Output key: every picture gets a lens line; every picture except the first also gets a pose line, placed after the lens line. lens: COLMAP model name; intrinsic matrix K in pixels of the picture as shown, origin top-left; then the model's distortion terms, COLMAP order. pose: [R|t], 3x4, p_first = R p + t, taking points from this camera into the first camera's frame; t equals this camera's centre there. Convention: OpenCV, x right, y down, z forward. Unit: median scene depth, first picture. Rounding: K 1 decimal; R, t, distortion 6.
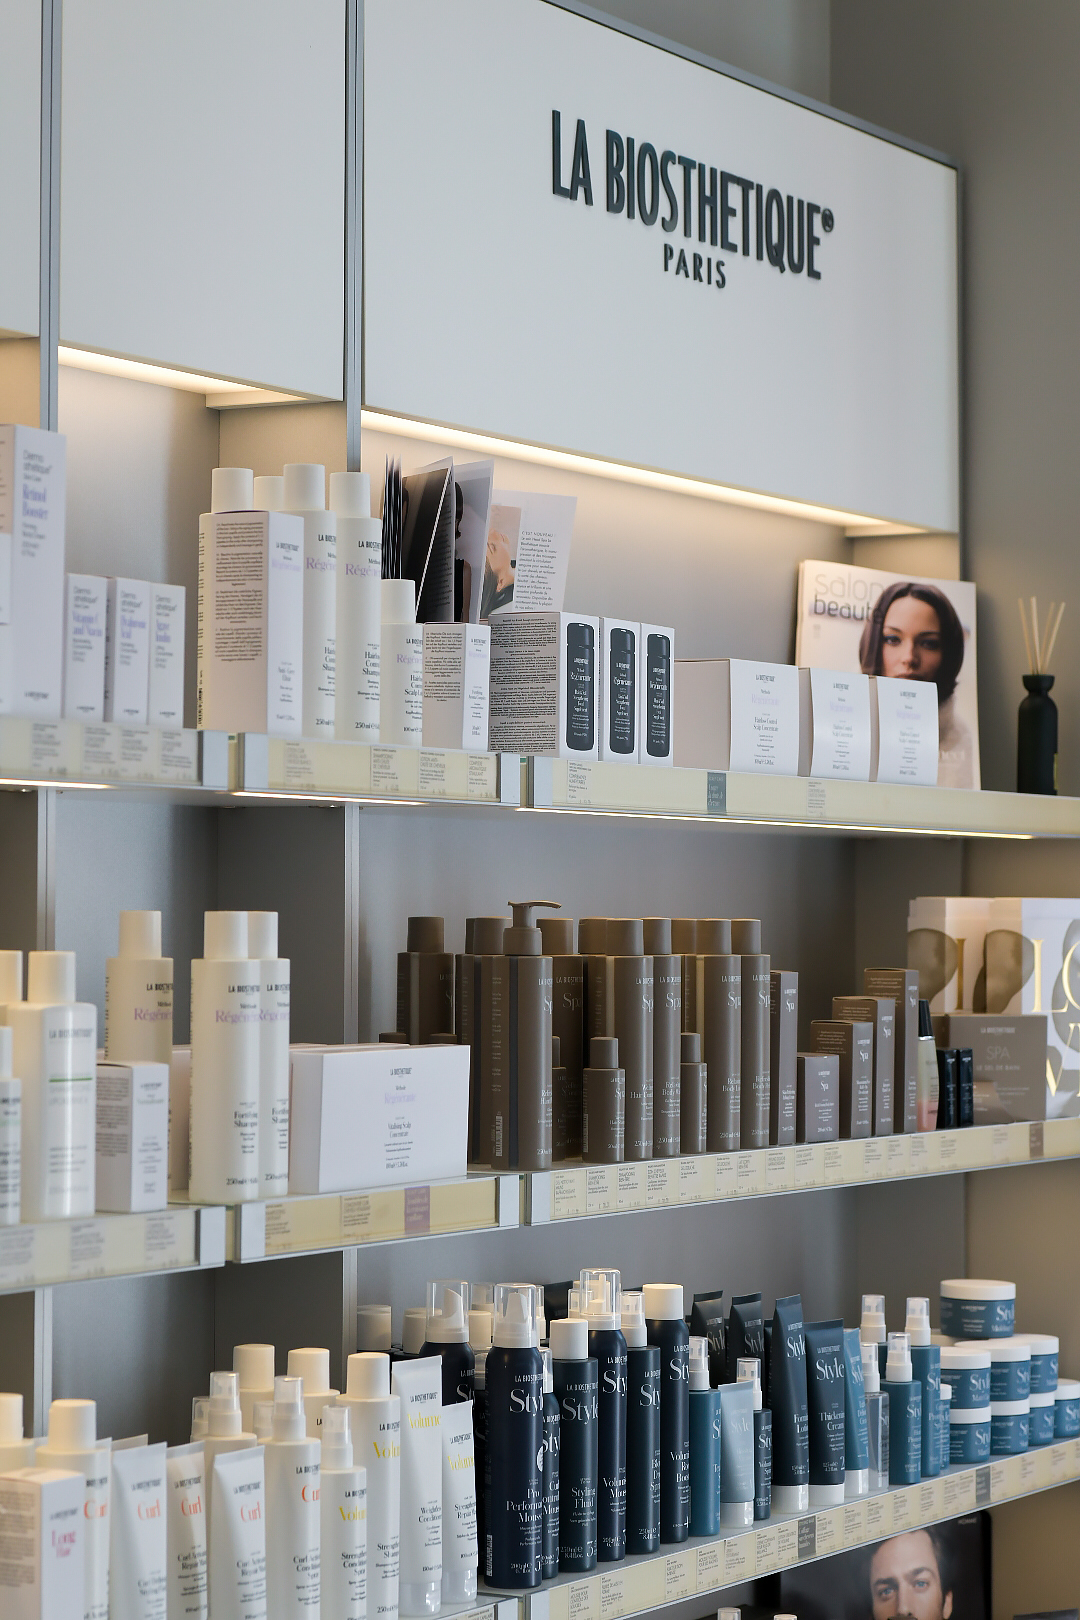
lens RADIAL K [[4103.7, 0, 540.2], [0, 4103.7, 807.1], [0, 0, 1]] dist [0.107664, 0.000000]
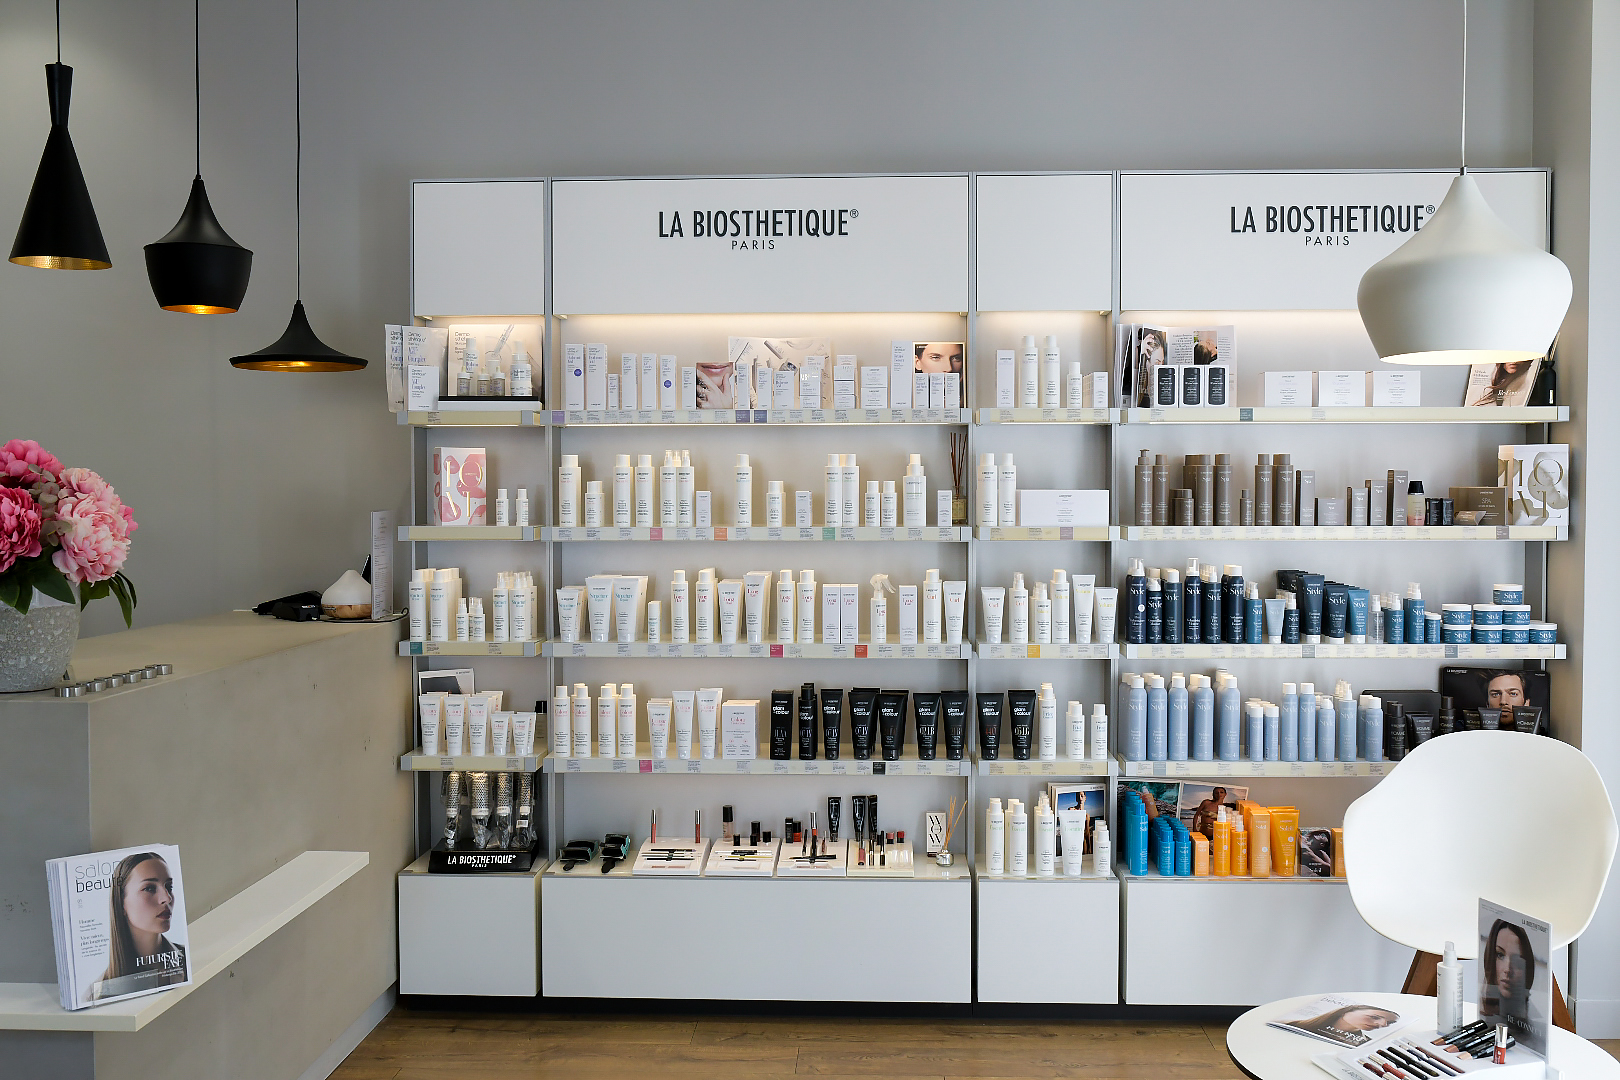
lens RADIAL K [[1626.3, 0, 810.0], [0, 1626.3, 543.0], [0, 0, 1]] dist [0.004869, 0.000000]
pose [[0.457725, 0.019515, -0.888880, 1.016566], [0.029707, 0.998865, 0.037227, 0.039295], [0.888598, -0.043445, 0.456626, 0.104494]]
